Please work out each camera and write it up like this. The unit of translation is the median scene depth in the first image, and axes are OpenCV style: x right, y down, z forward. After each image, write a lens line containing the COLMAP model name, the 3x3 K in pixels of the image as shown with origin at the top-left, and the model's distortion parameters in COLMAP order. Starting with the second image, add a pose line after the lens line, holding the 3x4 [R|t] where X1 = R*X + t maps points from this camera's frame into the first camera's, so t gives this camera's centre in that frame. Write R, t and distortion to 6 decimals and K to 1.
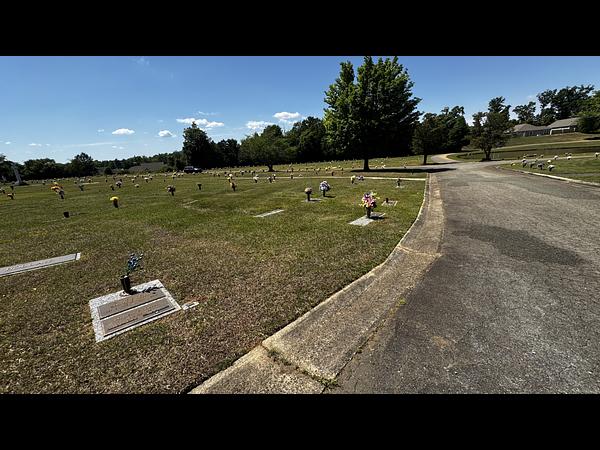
lens RADIAL K [[243.7, 0, 303.3], [0, 243.7, 222.5], [0, 0, 1]] dist [0.012211, 0.000178]
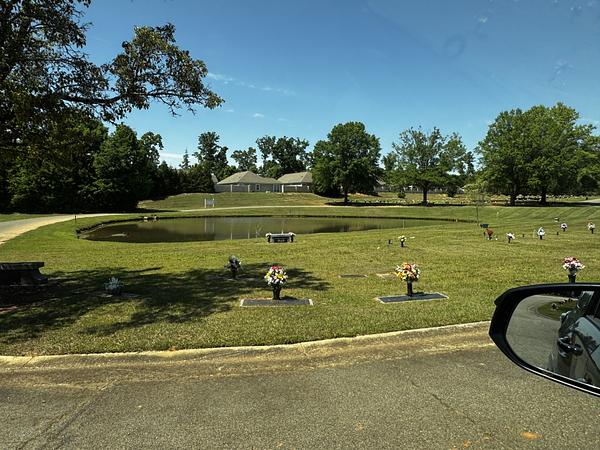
lens RADIAL K [[400.2, 0, 300.0], [0, 400.2, 225.0], [0, 0, 1]] dist [-0.000774, -0.000046]
pose [[0.673617, 0.033205, 0.738335, 0.373710], [0.147013, 0.973008, -0.177885, -0.120457], [-0.724312, 0.228371, 0.650552, 0.419494]]
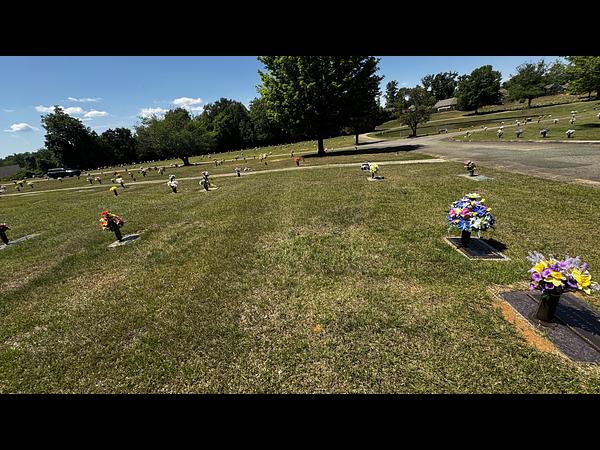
lens RADIAL K [[243.7, 0, 303.3], [0, 243.7, 222.5], [0, 0, 1]] dist [0.012211, 0.000178]
pose [[0.945256, -0.155389, 0.286960, -0.017761], [0.141043, 0.987516, 0.070140, -0.017742], [-0.294276, -0.025827, 0.955371, 0.077946]]
